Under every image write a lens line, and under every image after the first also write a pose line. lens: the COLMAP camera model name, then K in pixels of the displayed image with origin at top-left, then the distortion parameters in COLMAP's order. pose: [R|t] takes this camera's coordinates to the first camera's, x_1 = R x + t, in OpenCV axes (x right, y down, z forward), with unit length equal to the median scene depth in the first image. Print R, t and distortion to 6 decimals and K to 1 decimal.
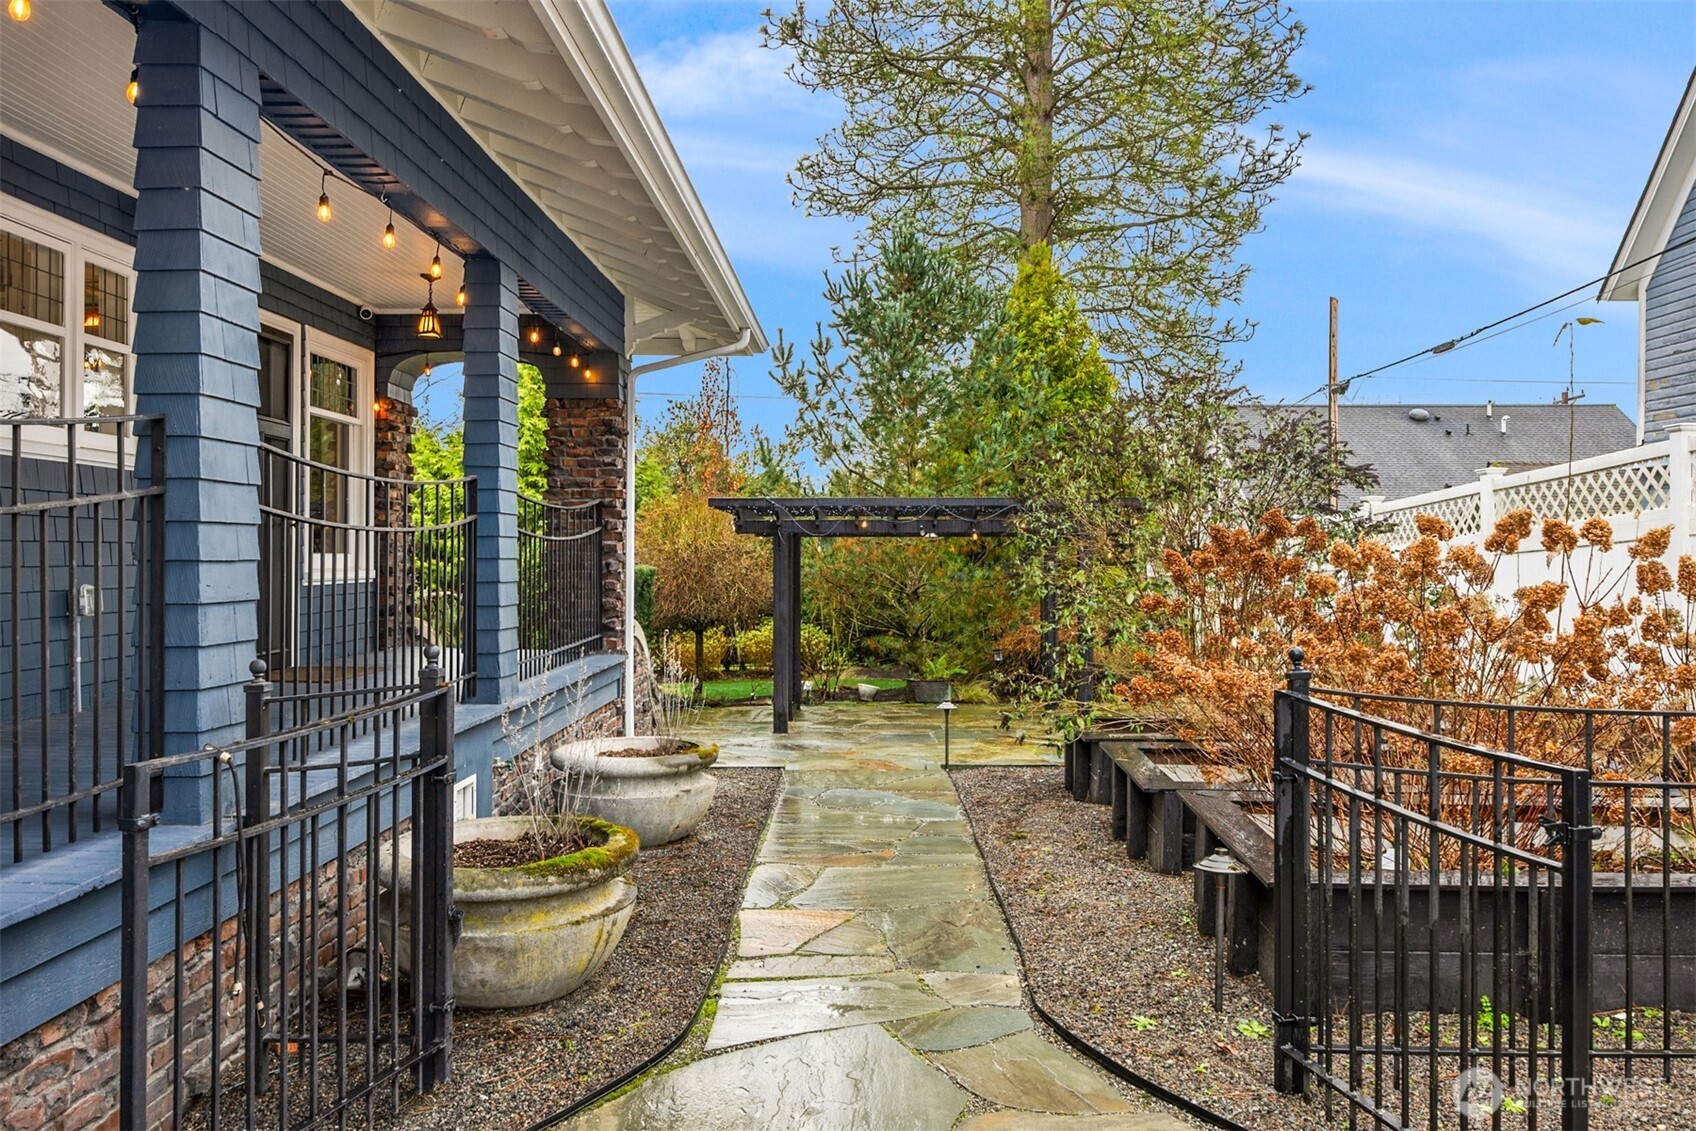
lens RADIAL K [[1376.9, 0, 846.9], [0, 1376.9, 558.2], [0, 0, 1]] dist [-0.000267, 0.000210]
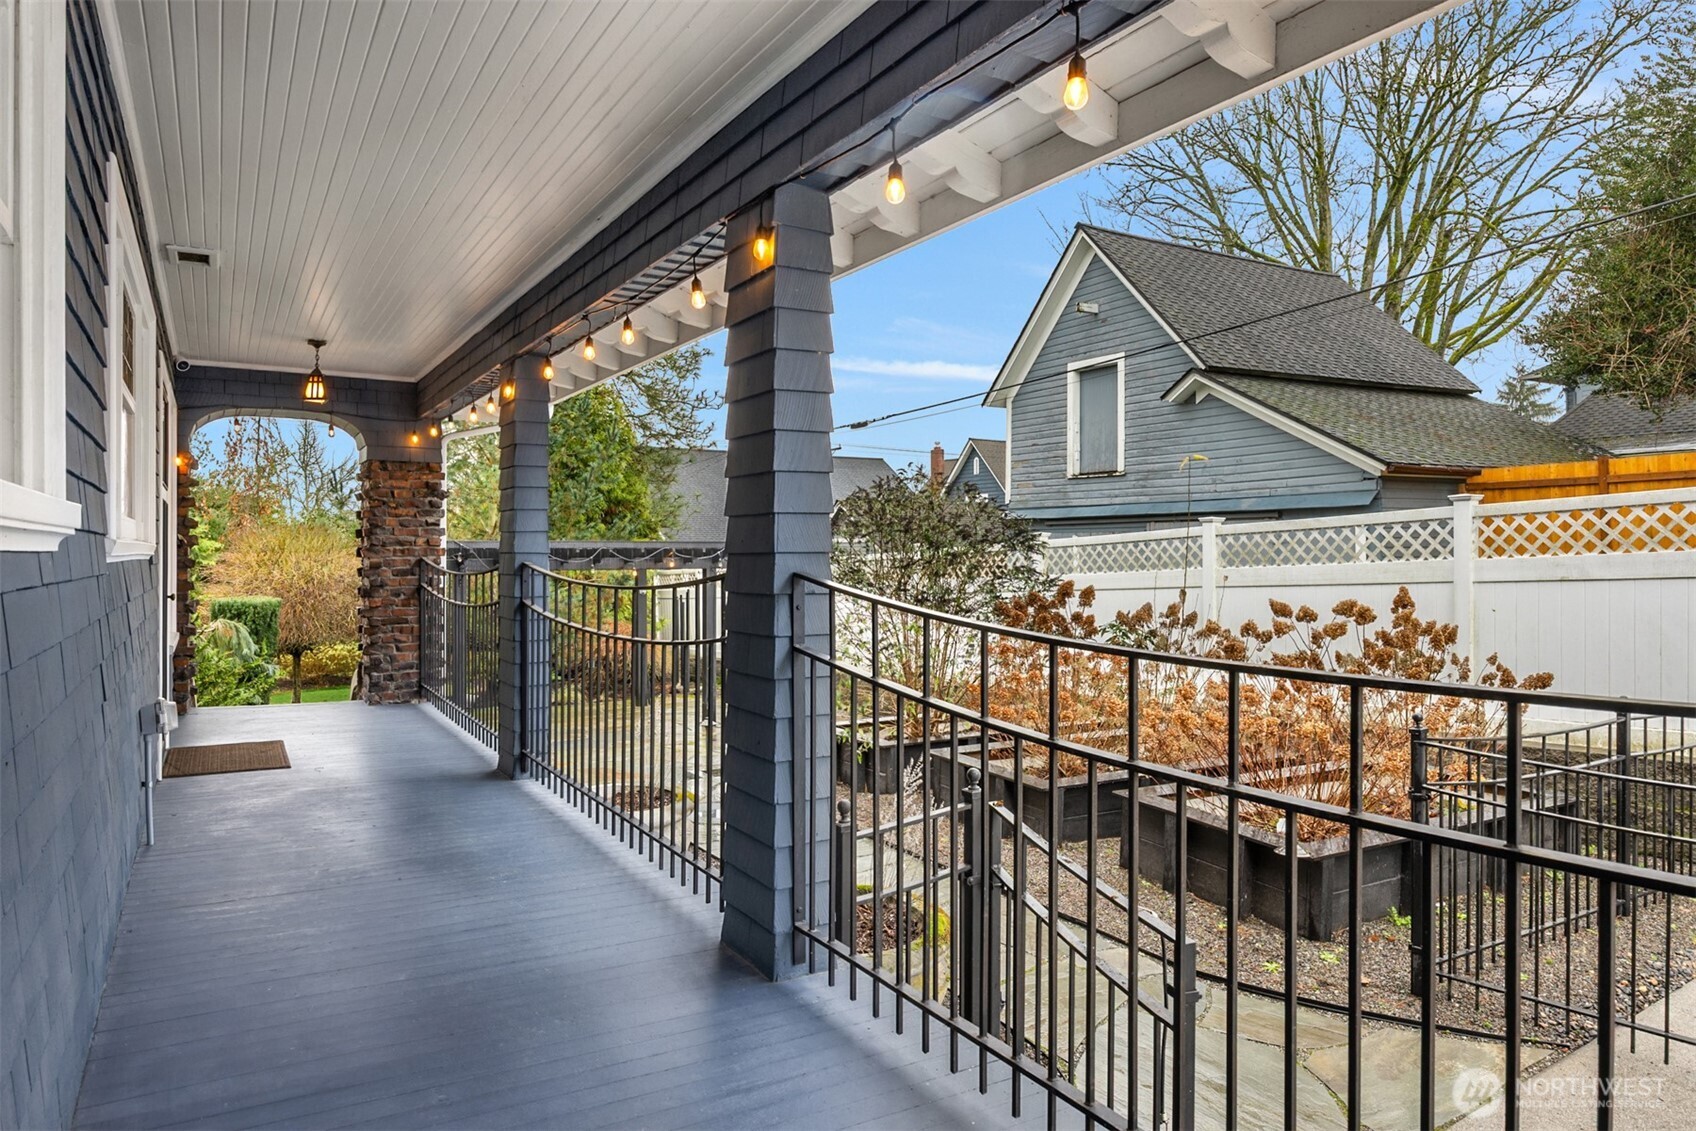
lens RADIAL K [[1103.3, 0, 848.9], [0, 1103.3, 563.2], [0, 0, 1]] dist [-0.002154, -0.000259]
pose [[0.856765, -0.003564, 0.515694, -0.336359], [0.000633, 0.999983, 0.005859, -0.042638], [-0.515706, -0.004694, 0.856753, 0.099192]]
